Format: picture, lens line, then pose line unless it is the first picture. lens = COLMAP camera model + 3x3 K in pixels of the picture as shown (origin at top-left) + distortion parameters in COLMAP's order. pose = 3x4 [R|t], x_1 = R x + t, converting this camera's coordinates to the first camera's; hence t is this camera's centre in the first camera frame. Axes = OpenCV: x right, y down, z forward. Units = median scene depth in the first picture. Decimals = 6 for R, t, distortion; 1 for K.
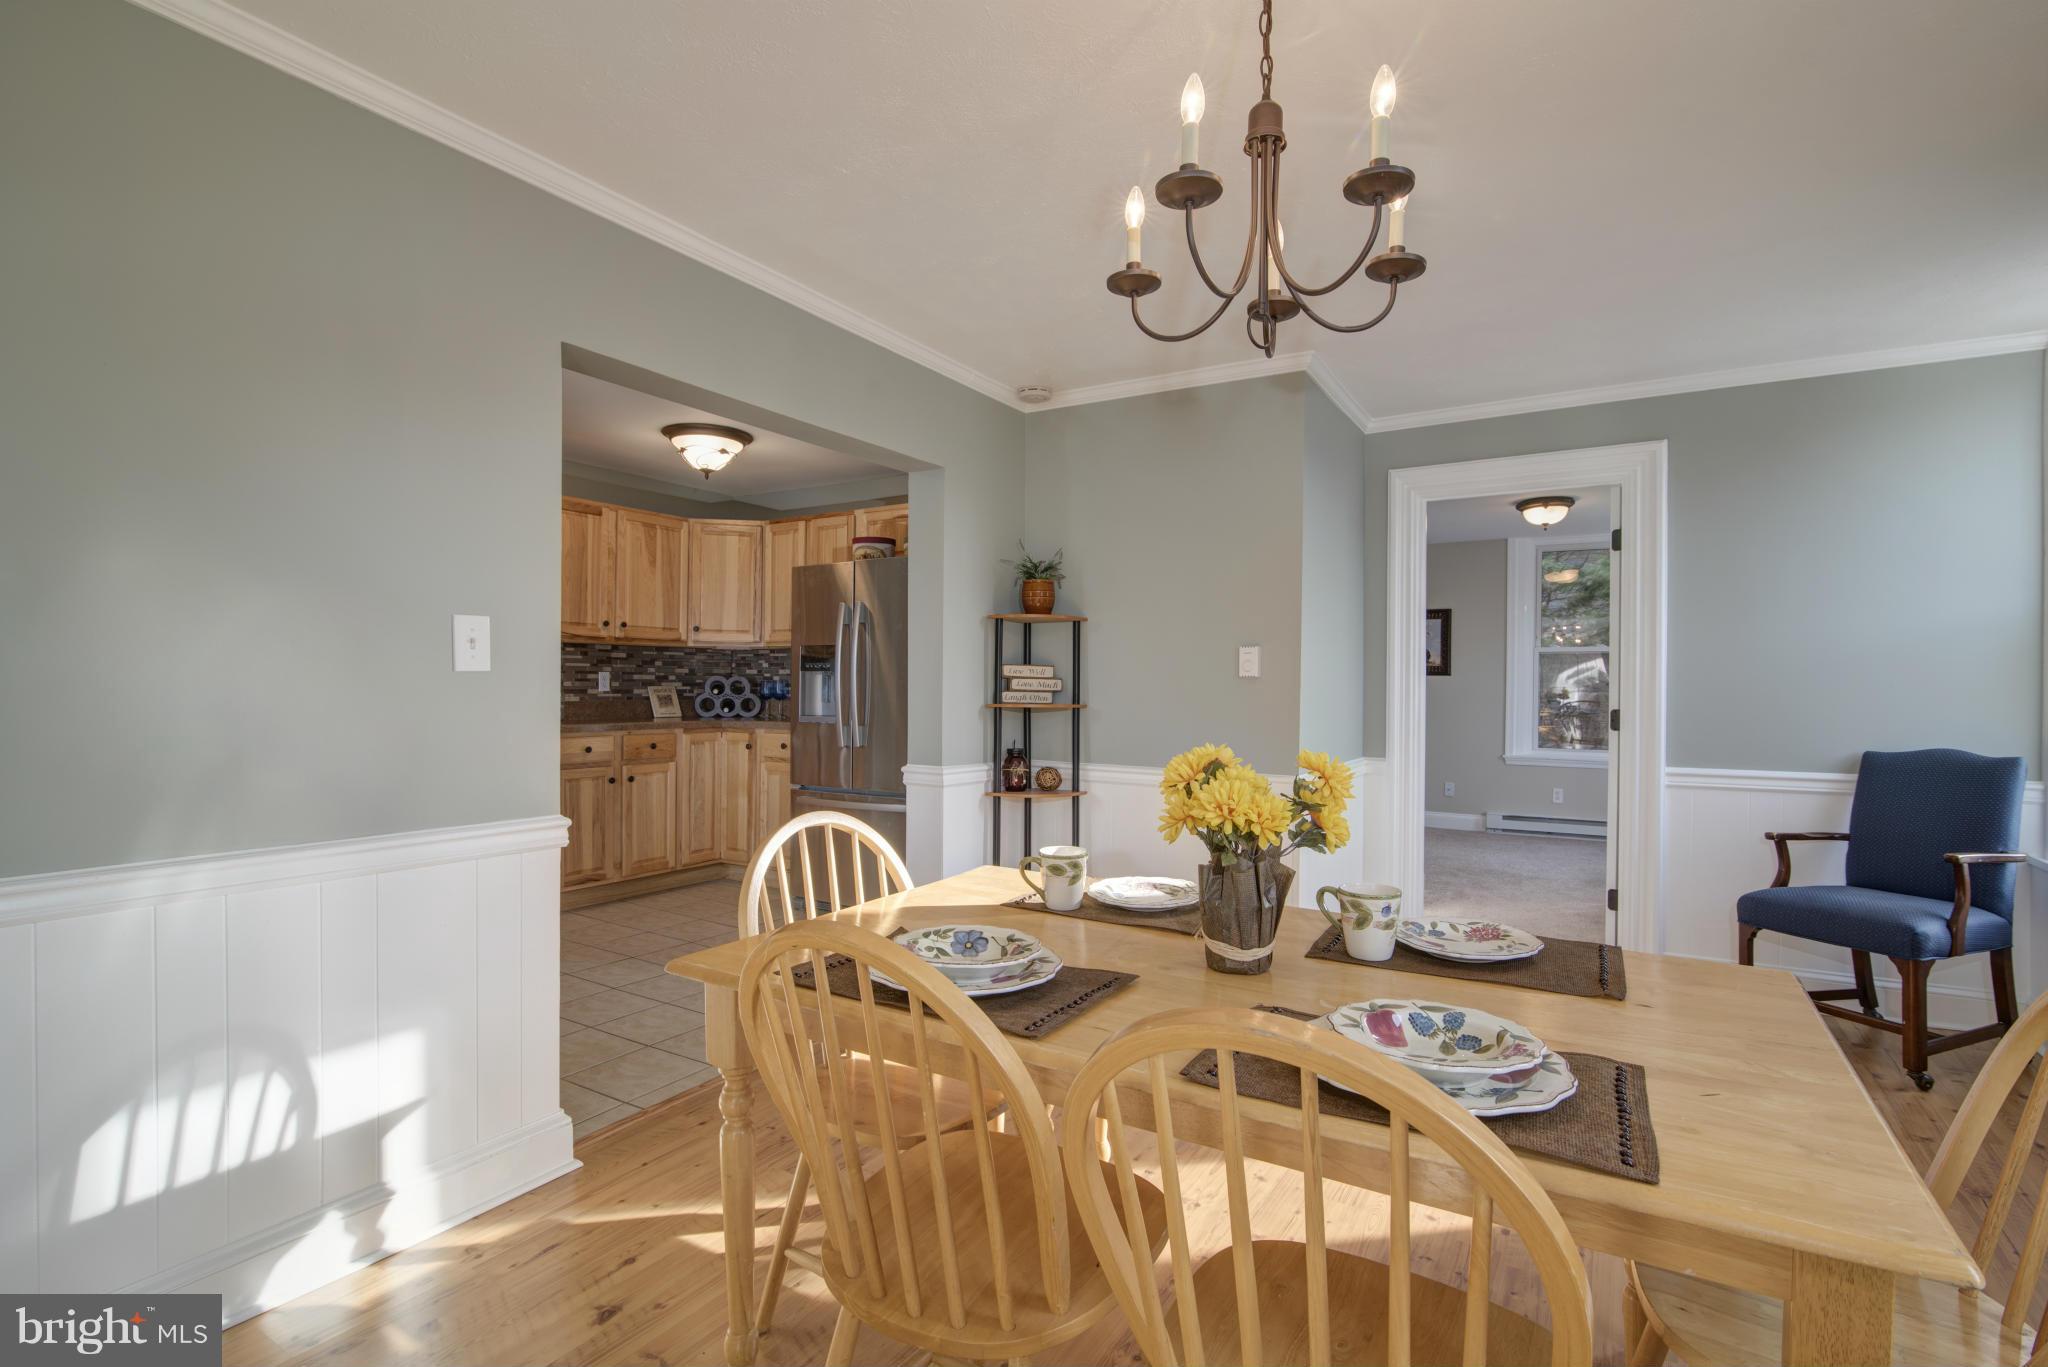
lens RADIAL K [[933.1, 0, 1021.3], [0, 933.1, 689.8], [0, 0, 1]] dist [-0.017517, 0.000777]
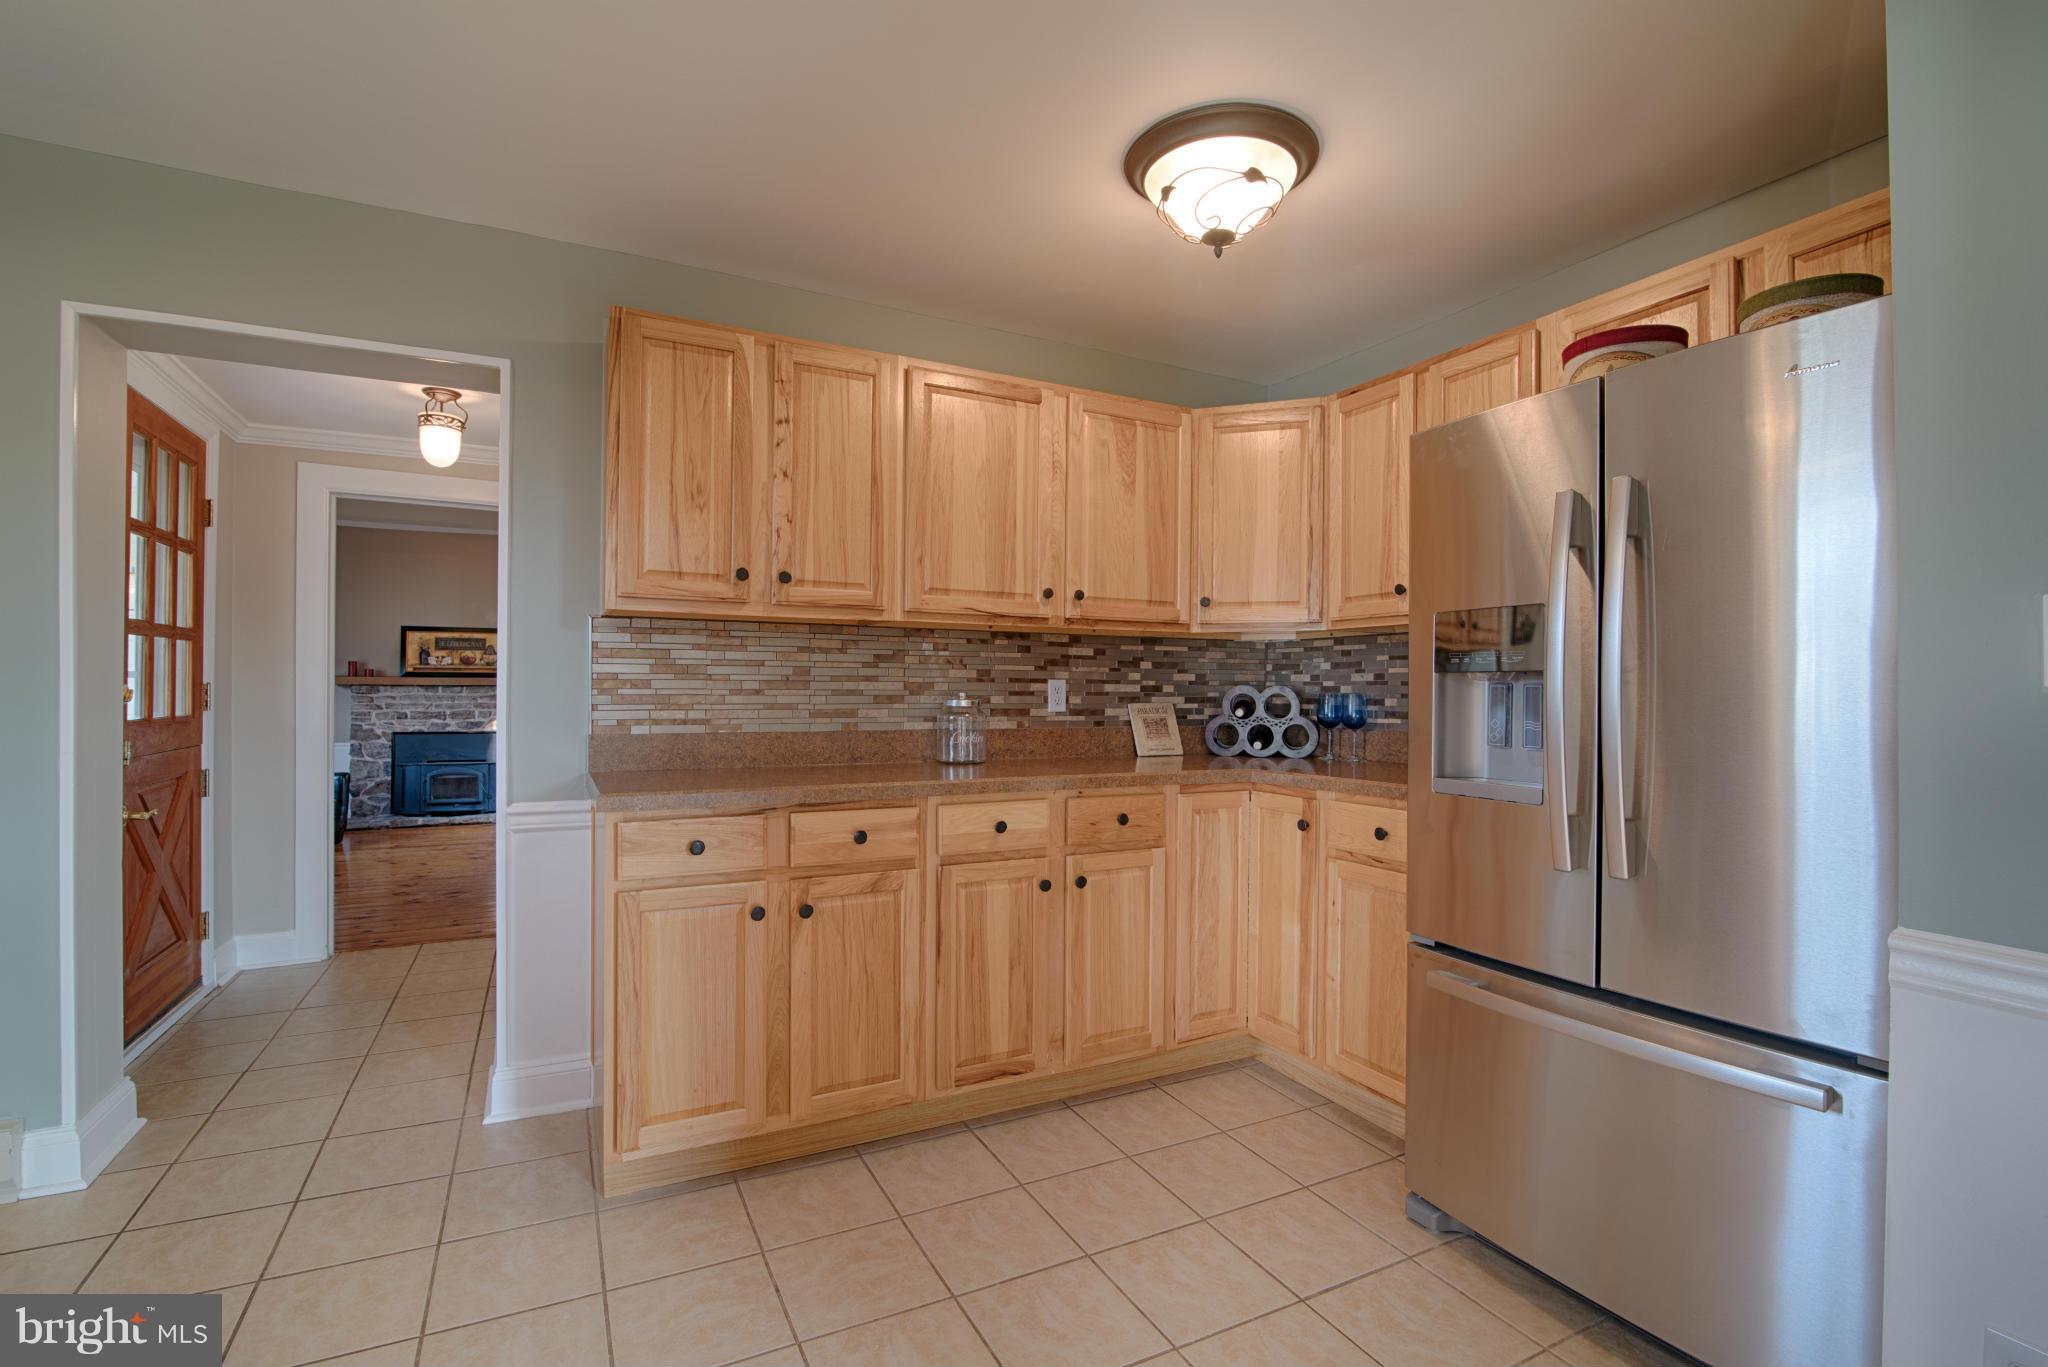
lens RADIAL K [[933.1, 0, 1021.3], [0, 933.1, 689.8], [0, 0, 1]] dist [-0.017517, 0.000777]
pose [[0.852777, -0.003957, -0.522261, -0.152865], [-0.001833, 0.999942, -0.010568, -0.006349], [0.522273, 0.009970, 0.852720, 0.470583]]
